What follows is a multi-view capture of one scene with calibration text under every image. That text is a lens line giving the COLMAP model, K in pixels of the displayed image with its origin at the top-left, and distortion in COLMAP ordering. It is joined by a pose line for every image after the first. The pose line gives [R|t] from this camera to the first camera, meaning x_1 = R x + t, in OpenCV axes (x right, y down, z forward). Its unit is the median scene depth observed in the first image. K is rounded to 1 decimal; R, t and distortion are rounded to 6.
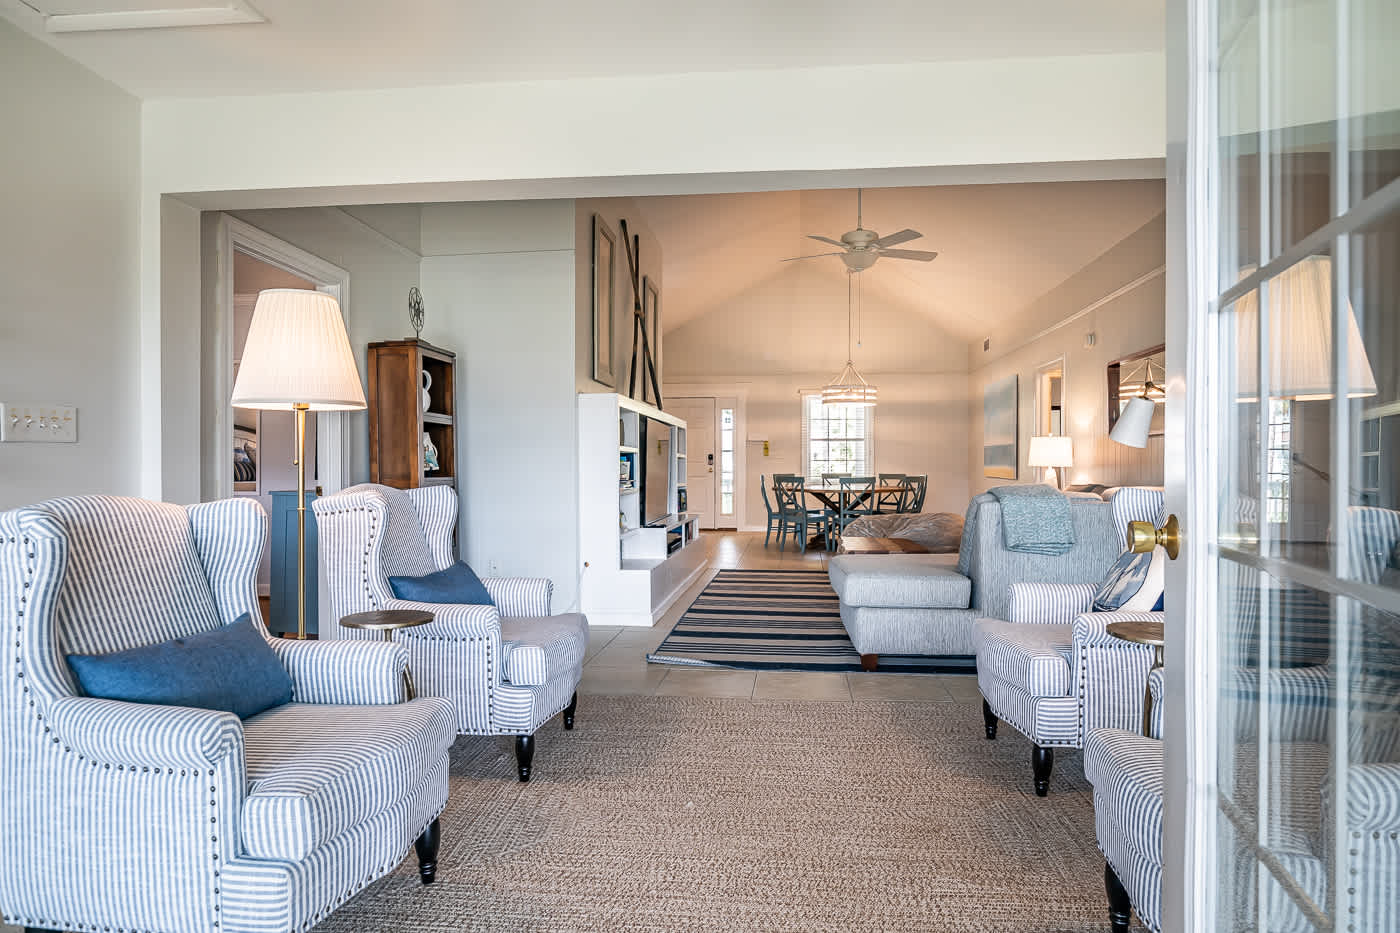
lens RADIAL K [[793.0, 0, 719.7], [0, 793.0, 467.1], [0, 0, 1]] dist [-0.004674, -0.000827]
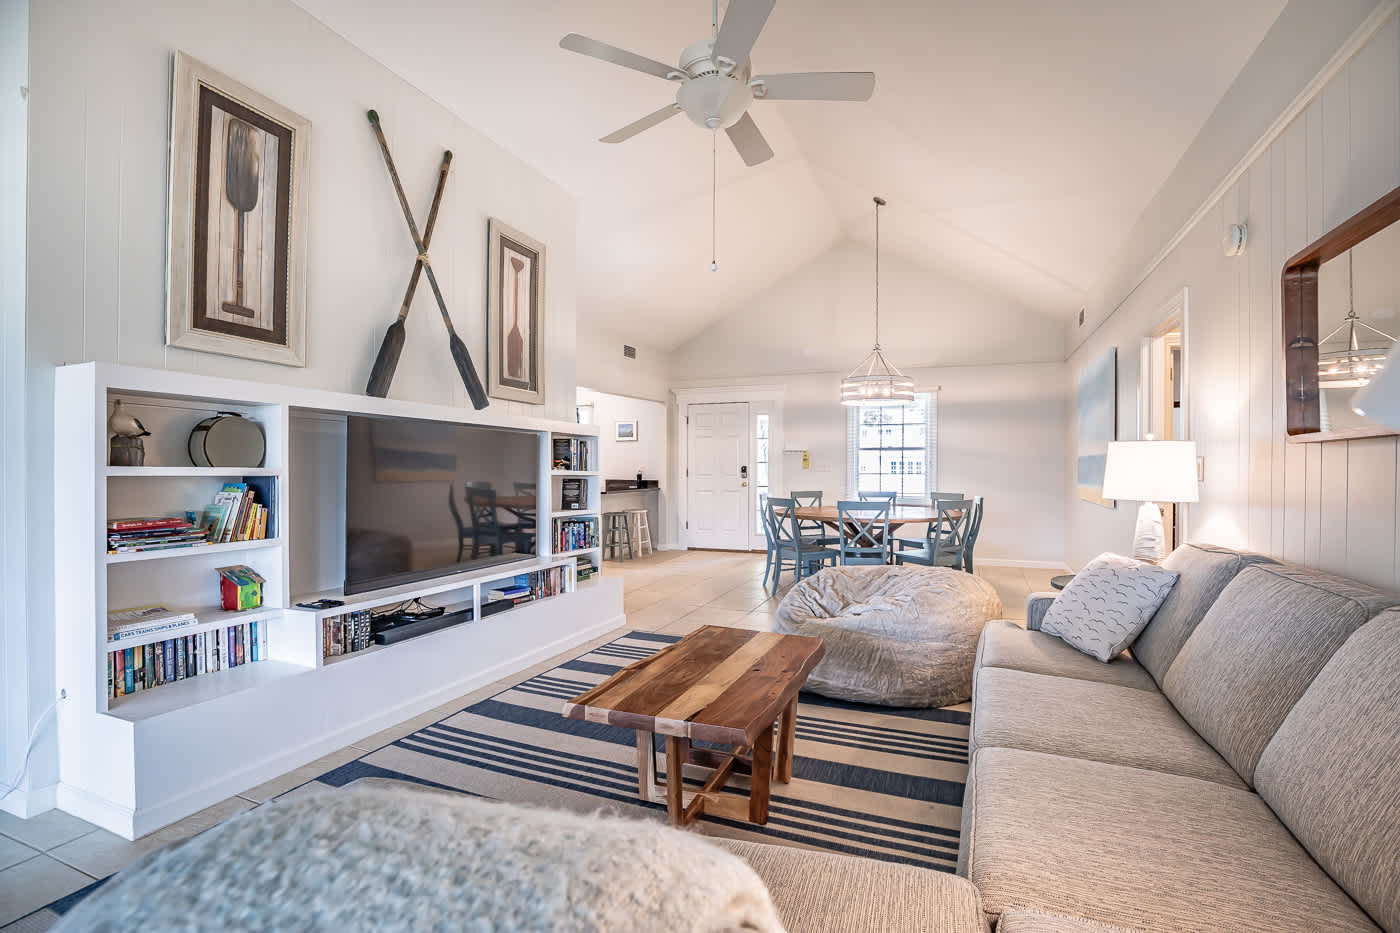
lens RADIAL K [[630.2, 0, 714.7], [0, 630.2, 473.4], [0, 0, 1]] dist [-0.029937, 0.000140]
pose [[0.960889, 0.003429, -0.276913, 0.159210], [-0.002293, 0.999988, 0.004427, -0.011681], [0.276925, -0.003619, 0.960885, 0.331465]]
